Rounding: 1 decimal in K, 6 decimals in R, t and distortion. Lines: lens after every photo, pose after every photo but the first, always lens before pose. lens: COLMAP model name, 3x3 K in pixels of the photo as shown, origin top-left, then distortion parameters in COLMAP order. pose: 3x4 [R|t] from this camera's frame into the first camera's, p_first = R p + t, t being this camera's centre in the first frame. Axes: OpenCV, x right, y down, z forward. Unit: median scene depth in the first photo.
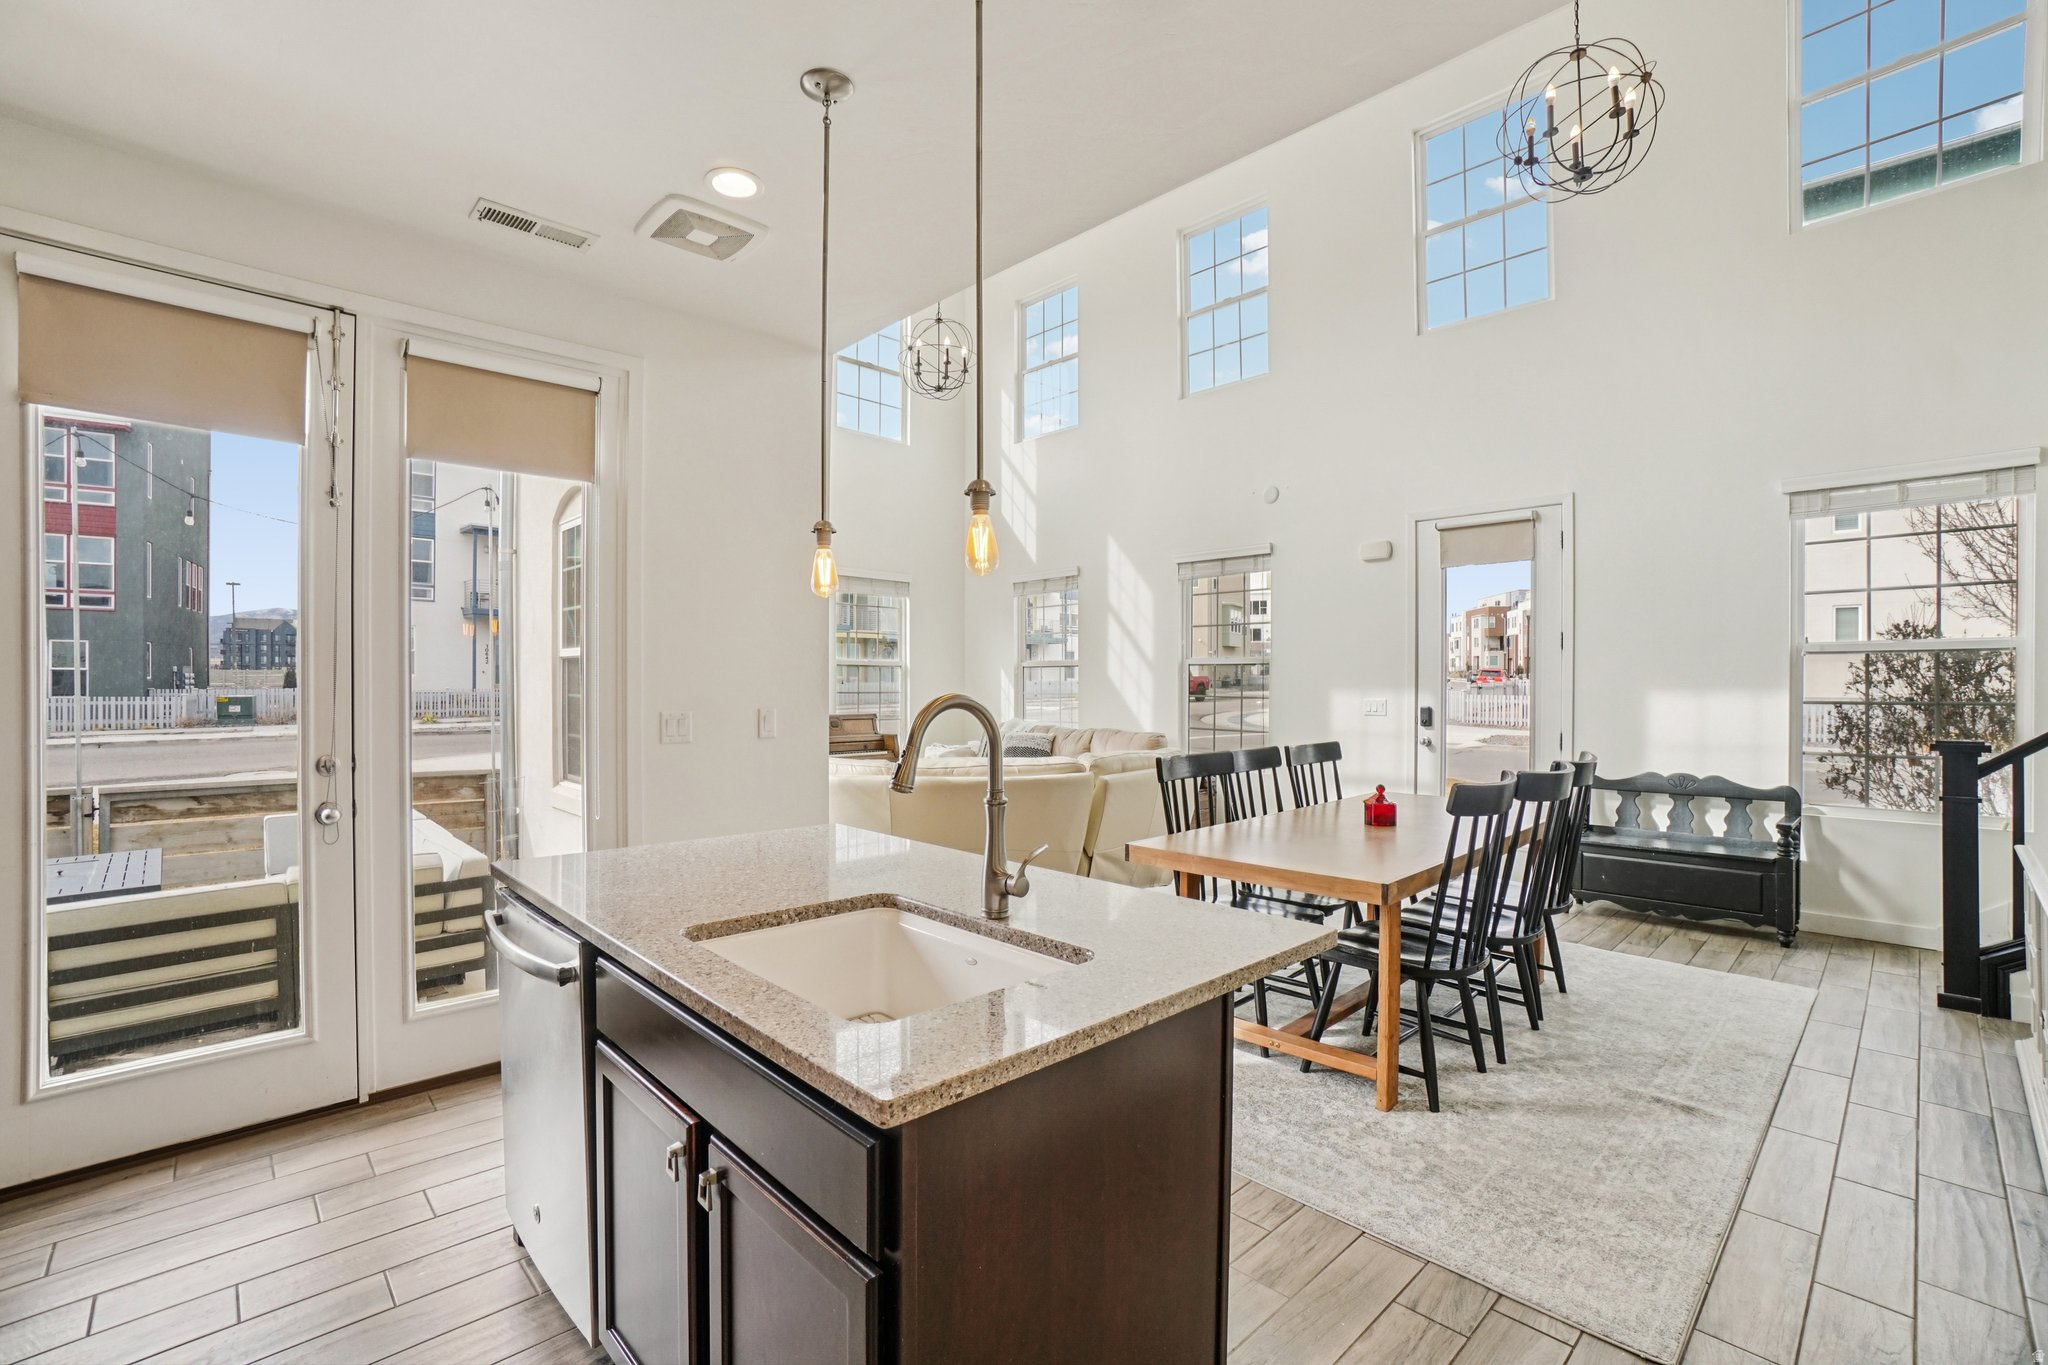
lens RADIAL K [[880.7, 0, 998.5], [0, 880.7, 684.9], [0, 0, 1]] dist [-0.022332, 0.000213]
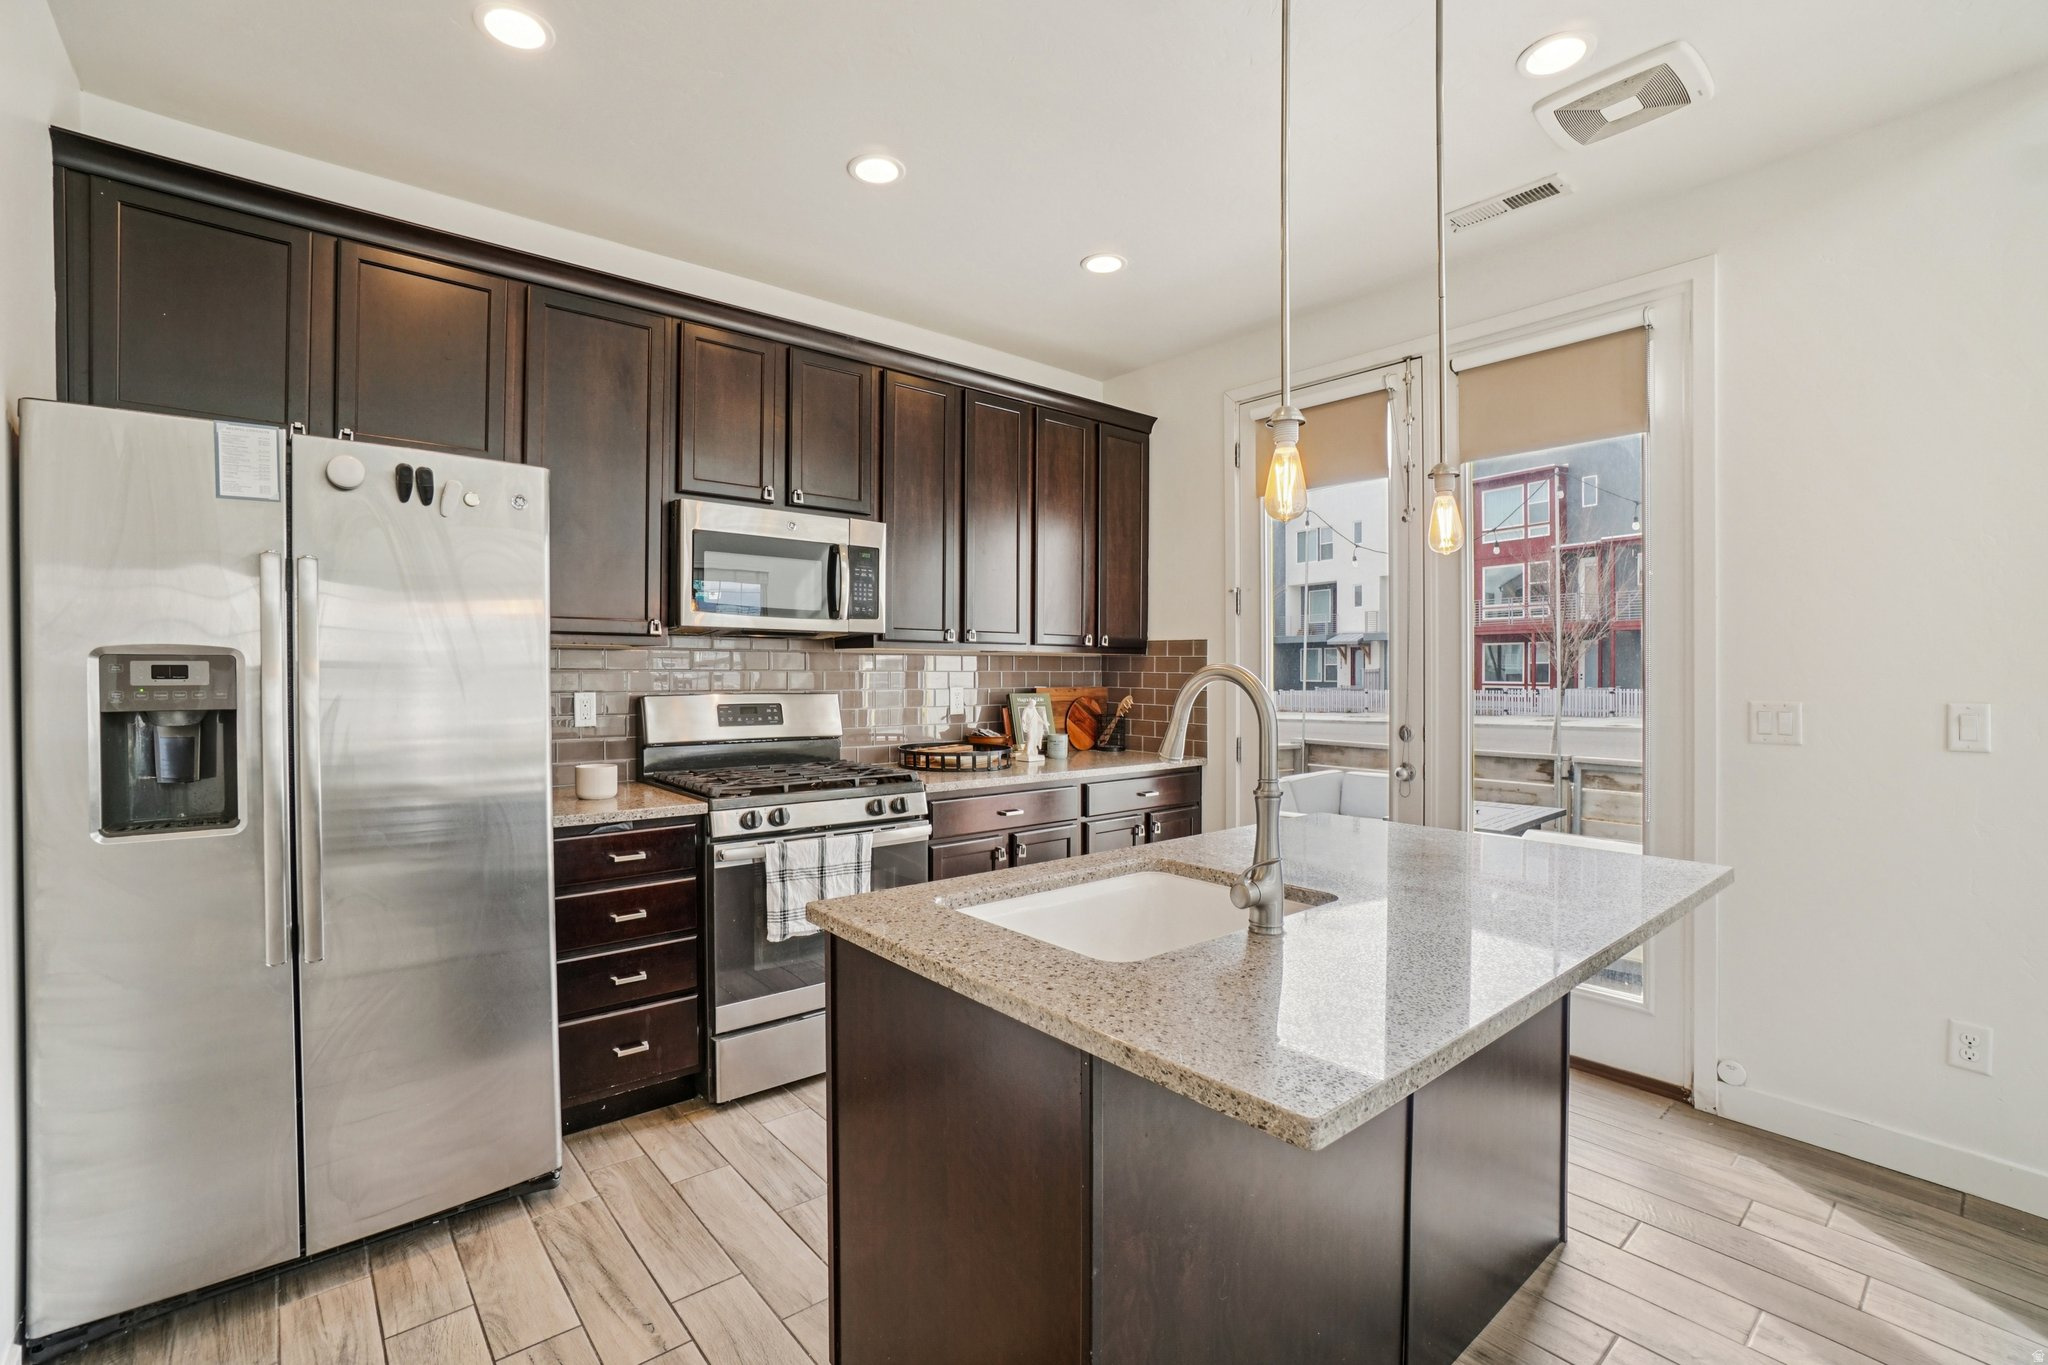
lens RADIAL K [[919.9, 0, 1019.5], [0, 919.9, 689.1], [0, 0, 1]] dist [-0.046732, 0.018301]
pose [[-0.030886, 0.013994, -0.999425, 0.272452], [-0.004237, 0.999891, 0.014132, 0.007592], [0.999514, 0.004671, -0.030824, 0.251284]]
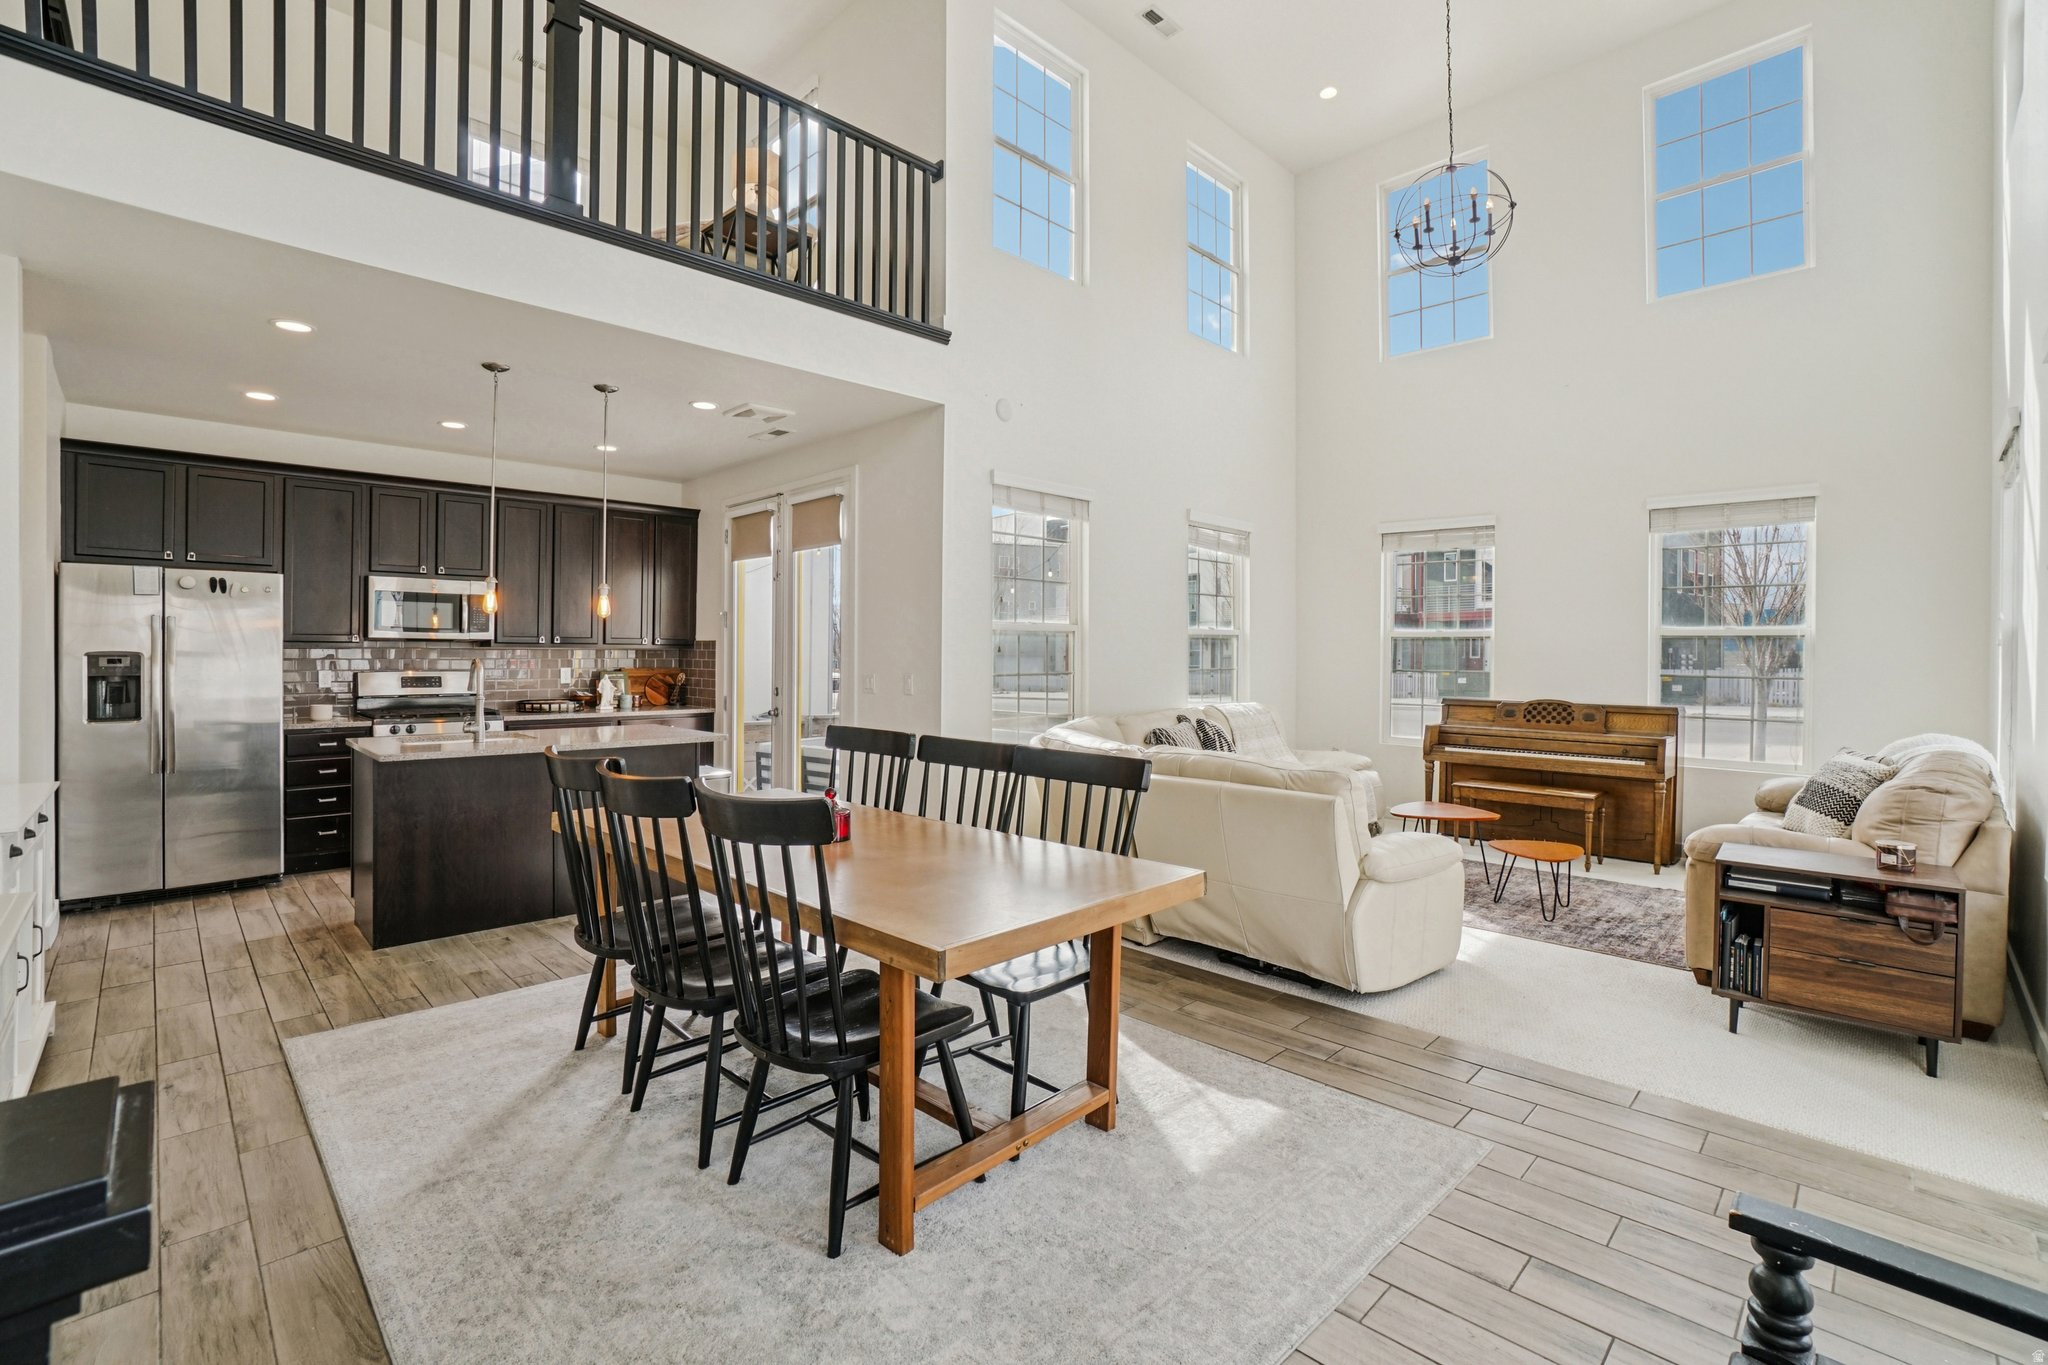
lens RADIAL K [[933.5, 0, 1019.9], [0, 933.5, 663.8], [0, 0, 1]] dist [-0.048935, 0.025043]
pose [[0.024661, 0.007157, -0.999670, 0.875911], [-0.007477, 0.999948, 0.006974, -0.003159], [0.999668, 0.007303, 0.024713, 0.801906]]
